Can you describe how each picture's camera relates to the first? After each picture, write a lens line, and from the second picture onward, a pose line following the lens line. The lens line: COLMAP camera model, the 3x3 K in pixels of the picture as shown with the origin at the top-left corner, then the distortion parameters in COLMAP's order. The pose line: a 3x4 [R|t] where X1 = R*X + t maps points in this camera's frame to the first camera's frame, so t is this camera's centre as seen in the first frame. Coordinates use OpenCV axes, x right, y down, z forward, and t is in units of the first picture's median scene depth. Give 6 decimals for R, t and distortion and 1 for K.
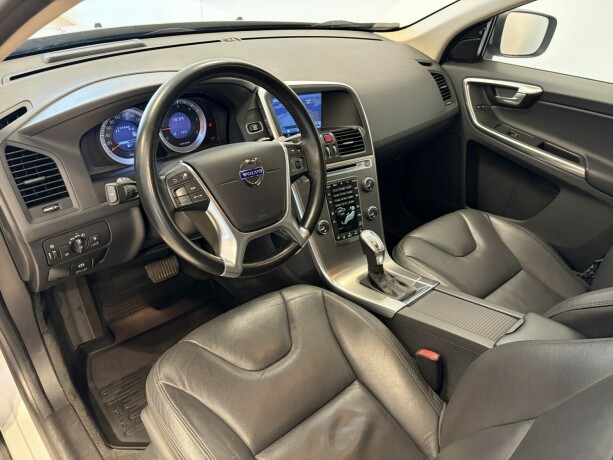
lens RADIAL K [[468.1, 0, 307.7], [0, 468.1, 239.5], [0, 0, 1]] dist [0.017630, -0.007452]
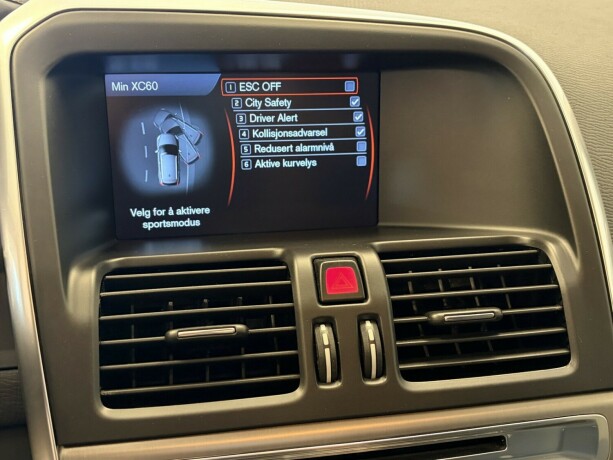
lens RADIAL K [[678.3, 0, 305.2], [0, 678.3, 233.6], [0, 0, 1]] dist [0.001501, 0.000000]
pose [[0.915055, 0.078994, -0.395519, 0.132849], [-0.166038, 0.967462, -0.190915, -0.178674], [0.367568, 0.240368, 0.898397, 0.744862]]
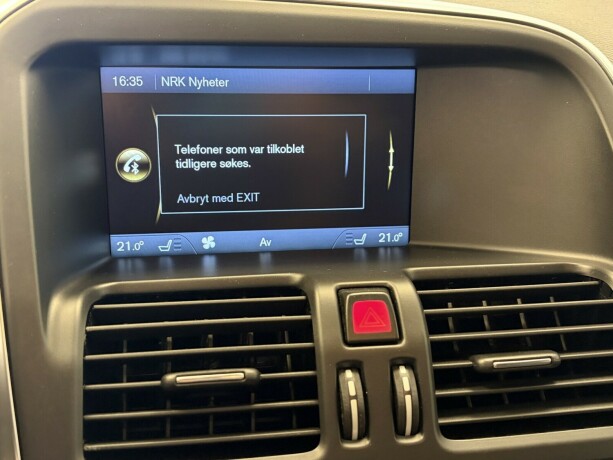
lens RADIAL K [[678.3, 0, 303.8], [0, 678.3, 232.2], [0, 0, 1]] dist [0.001501, 0.000000]
pose [[0.907258, 0.101424, -0.408161, 0.111110], [-0.188689, 0.965492, -0.179502, -0.196180], [0.375871, 0.239870, 0.895089, 0.776644]]
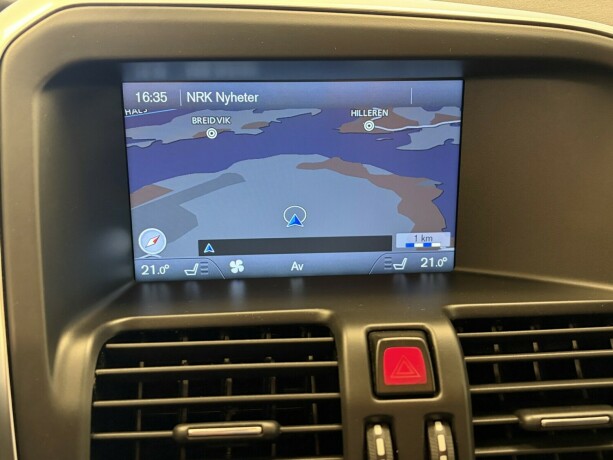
lens RADIAL K [[678.3, 0, 306.6], [0, 678.3, 227.4], [0, 0, 1]] dist [0.001501, 0.000000]
pose [[0.869466, 0.118450, -0.479581, 0.109474], [-0.212175, 0.966262, -0.146014, -0.217247], [0.446106, 0.228710, 0.865264, 0.794491]]
